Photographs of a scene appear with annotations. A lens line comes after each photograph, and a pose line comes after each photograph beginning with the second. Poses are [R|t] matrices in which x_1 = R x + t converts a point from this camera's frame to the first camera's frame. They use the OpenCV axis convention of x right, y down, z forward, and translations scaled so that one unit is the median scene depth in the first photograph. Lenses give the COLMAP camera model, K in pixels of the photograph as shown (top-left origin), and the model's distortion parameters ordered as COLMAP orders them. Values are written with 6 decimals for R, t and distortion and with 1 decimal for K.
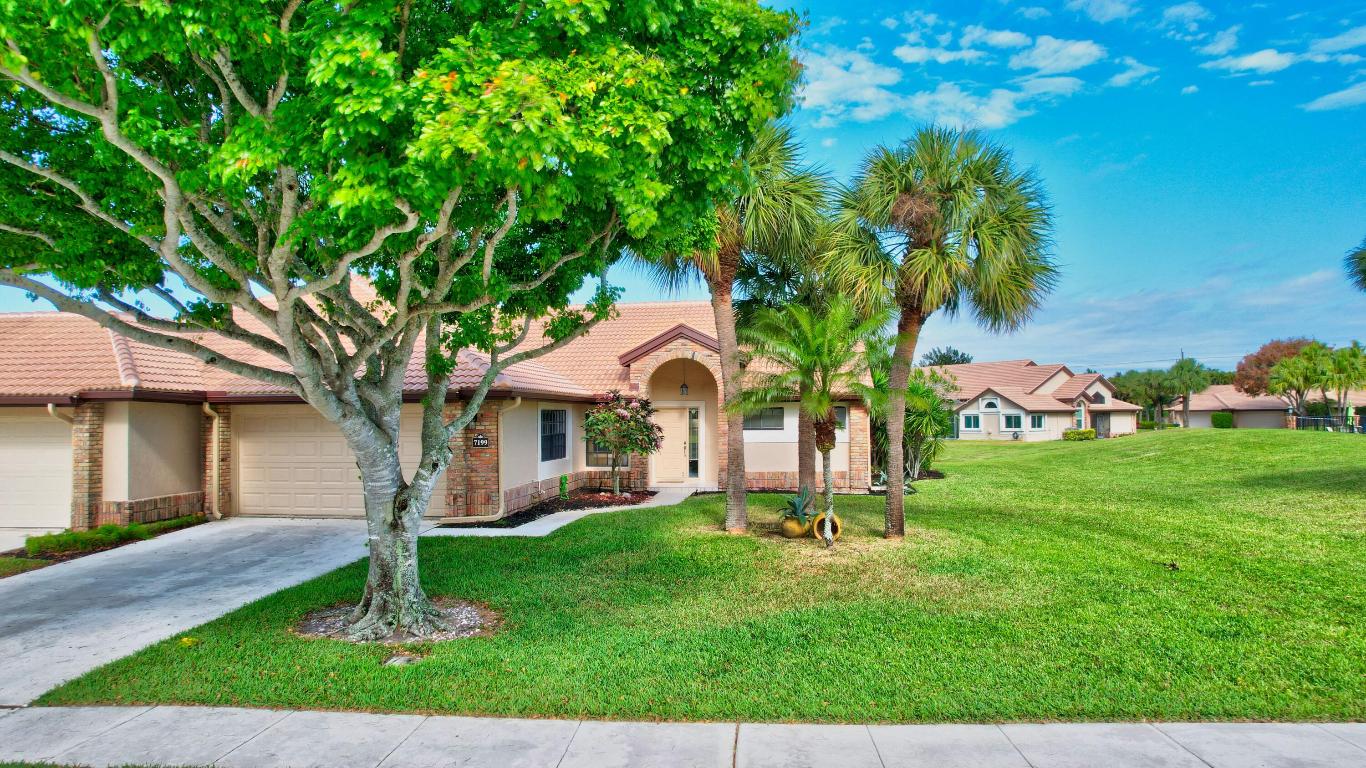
lens RADIAL K [[868.2, 0, 686.0], [0, 868.2, 381.4], [0, 0, 1]] dist [-0.058496, 0.035536]
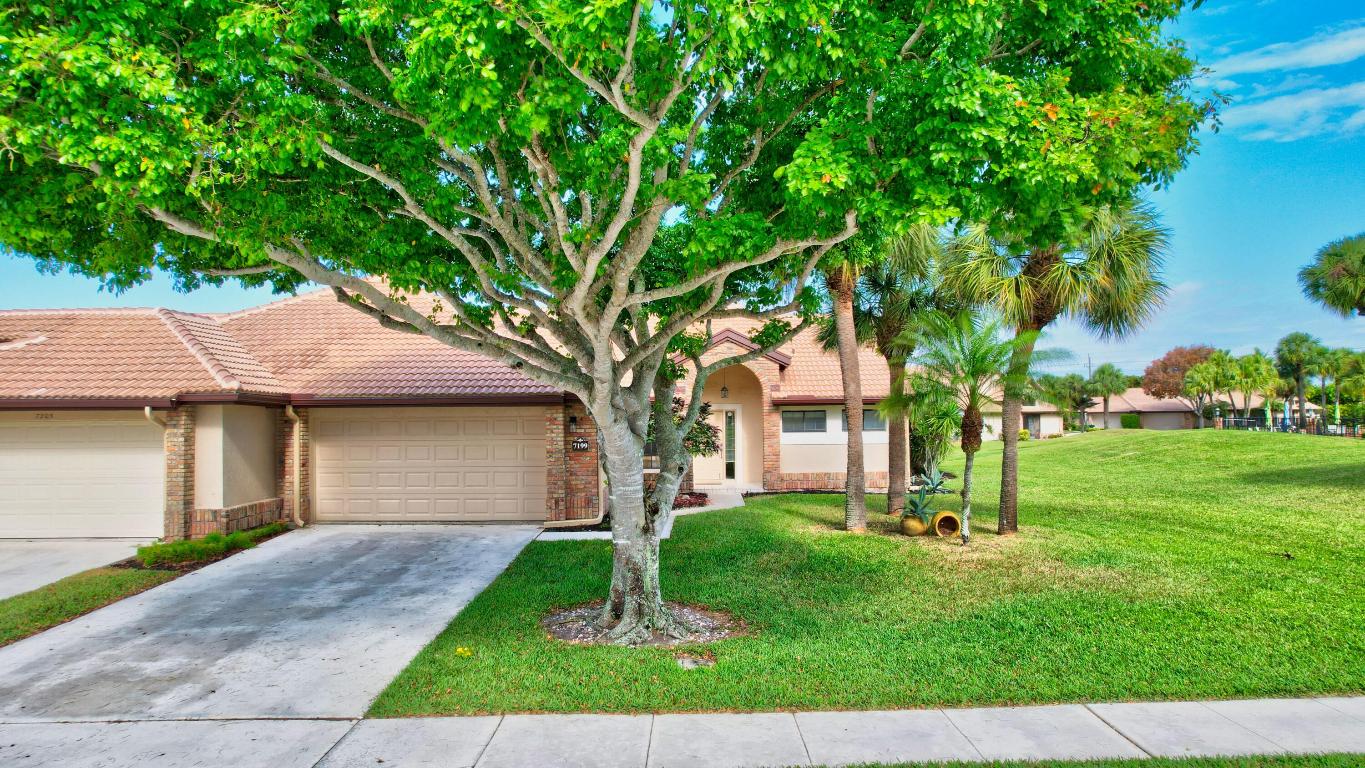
lens RADIAL K [[867.5, 0, 679.5], [0, 867.5, 382.9], [0, 0, 1]] dist [-0.058496, 0.035536]
pose [[0.994837, 0.003578, 0.101425, -0.247477], [-0.003581, 0.999994, -0.000154, -0.002374], [-0.101425, -0.000210, 0.994843, -0.006208]]
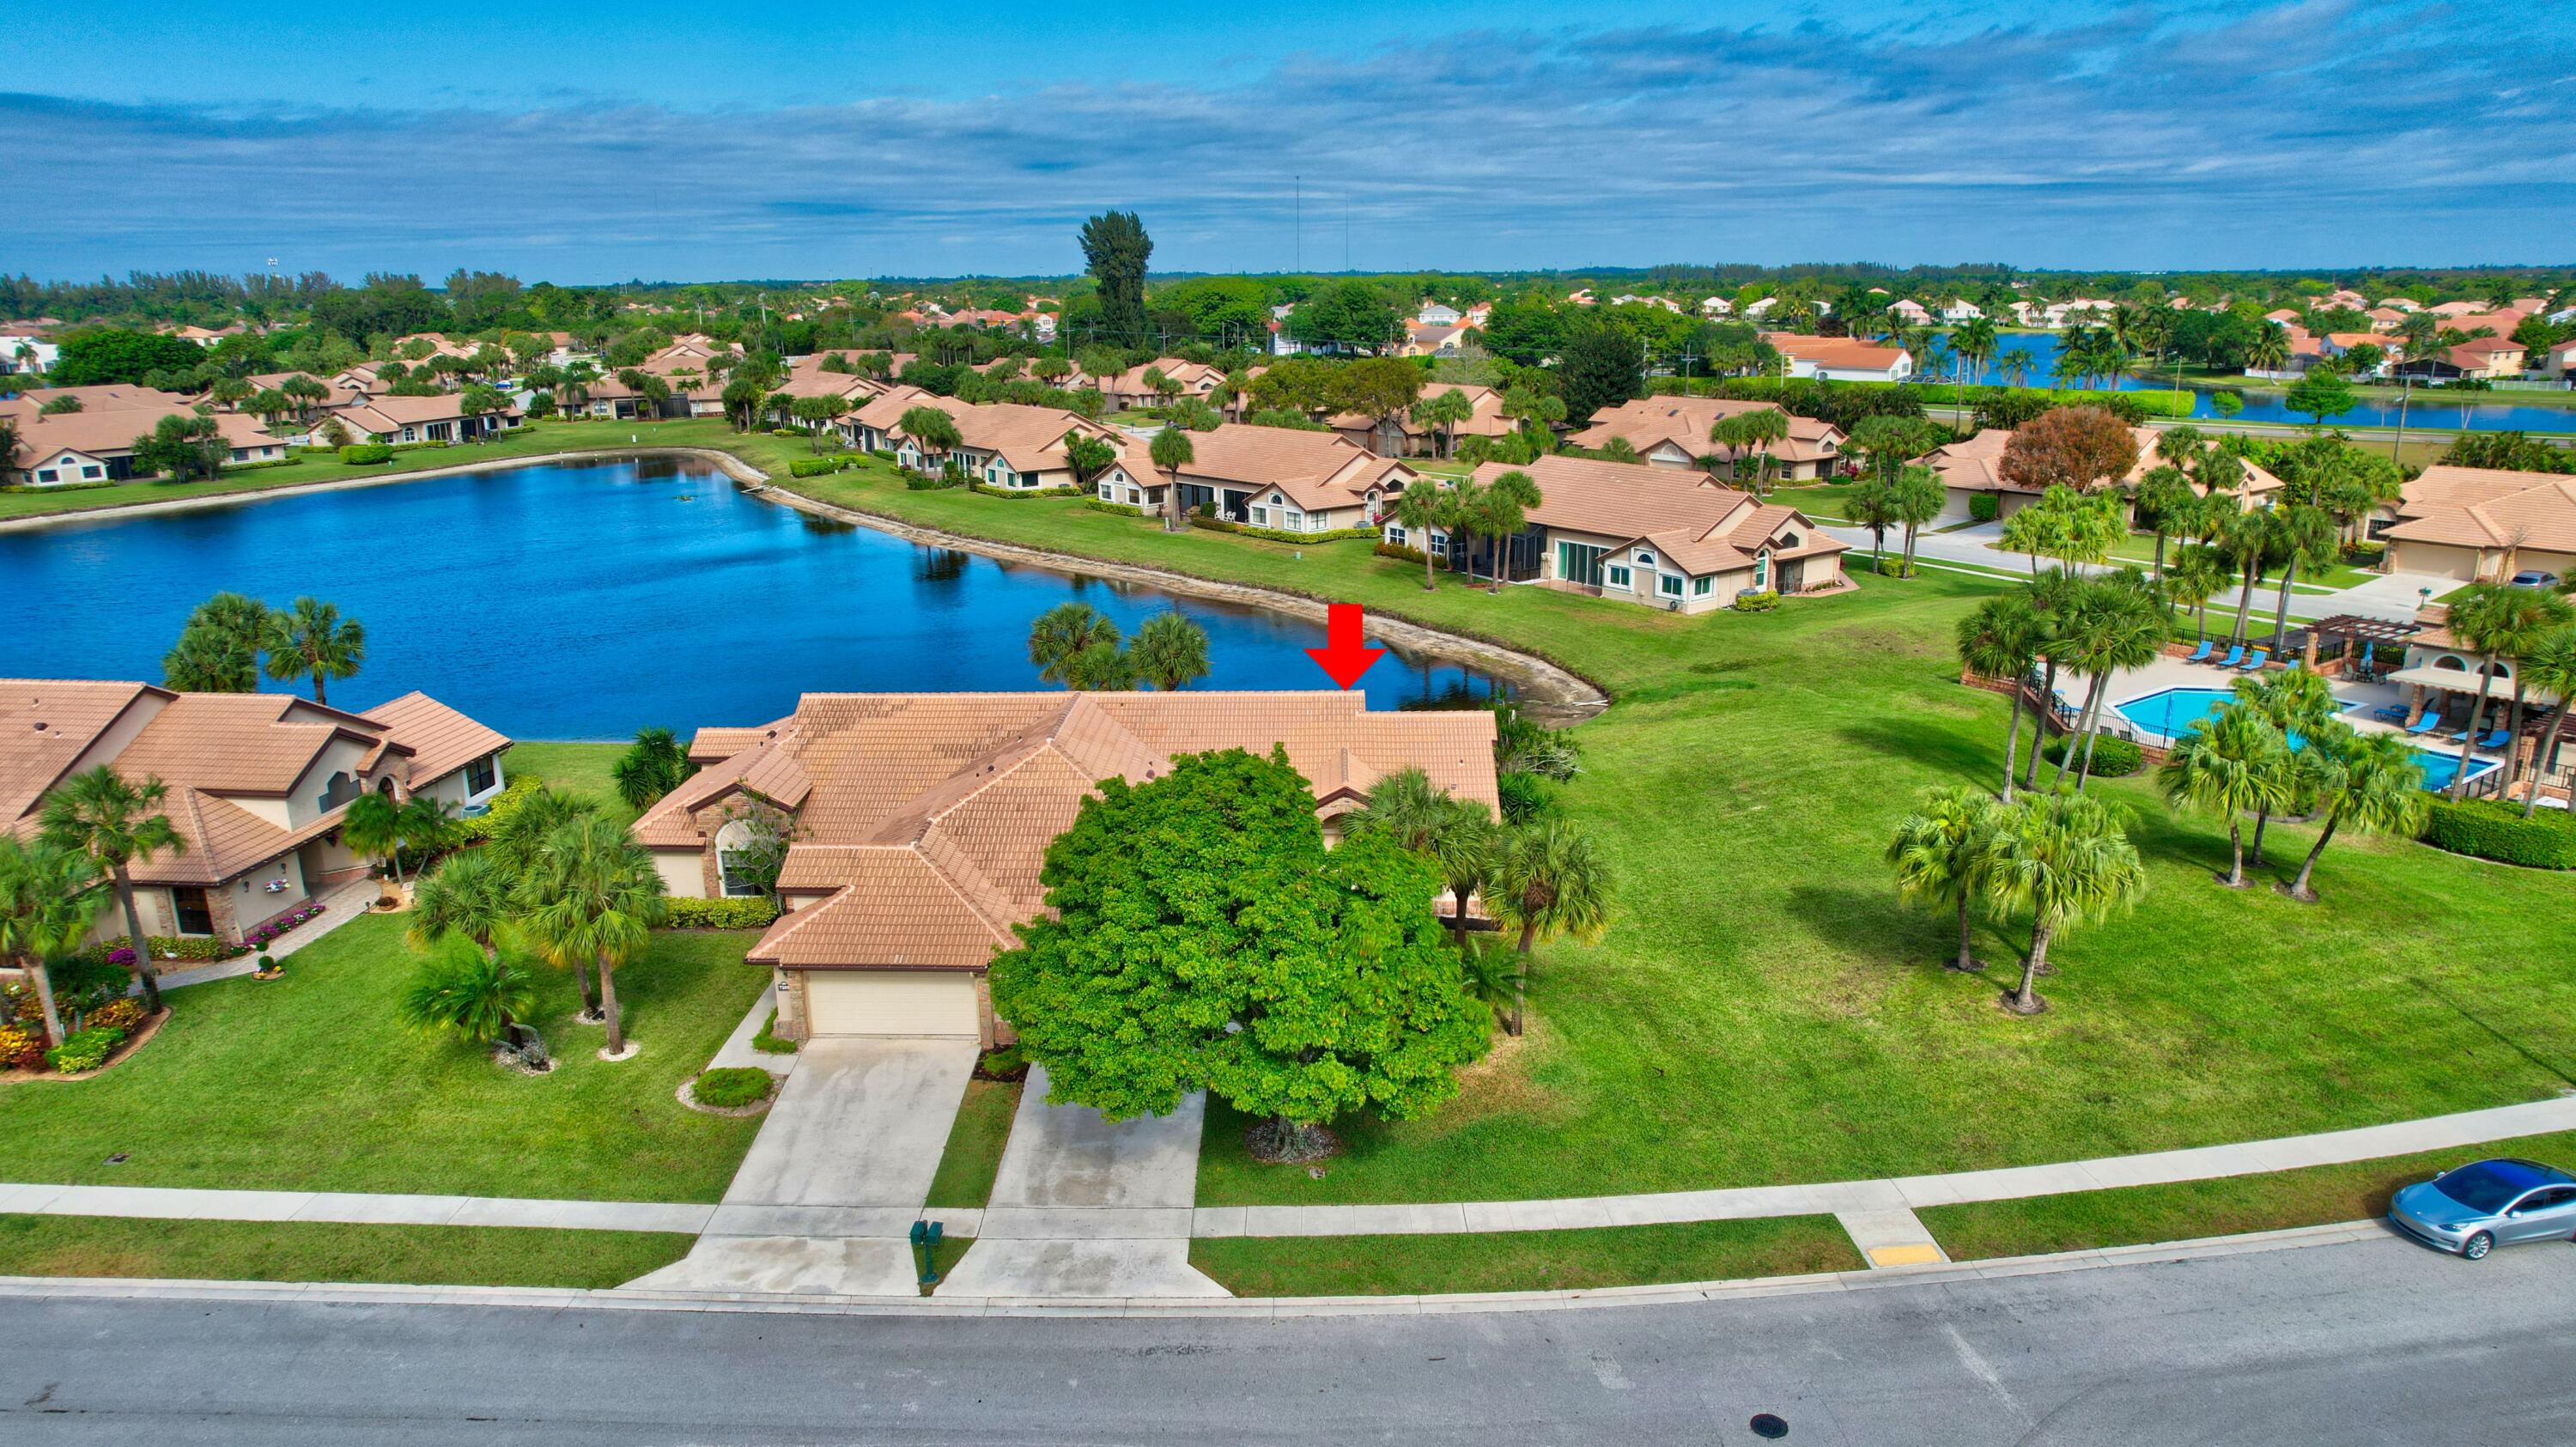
lens RADIAL K [[1637.3, 0, 1287.2], [0, 1637.3, 727.7], [0, 0, 1]] dist [-0.058496, 0.035536]
pose [[0.994645, -0.025809, 0.100073, -0.458279], [-0.006364, 0.951183, 0.308561, -1.240863], [-0.103151, -0.307545, 0.945926, -1.602521]]
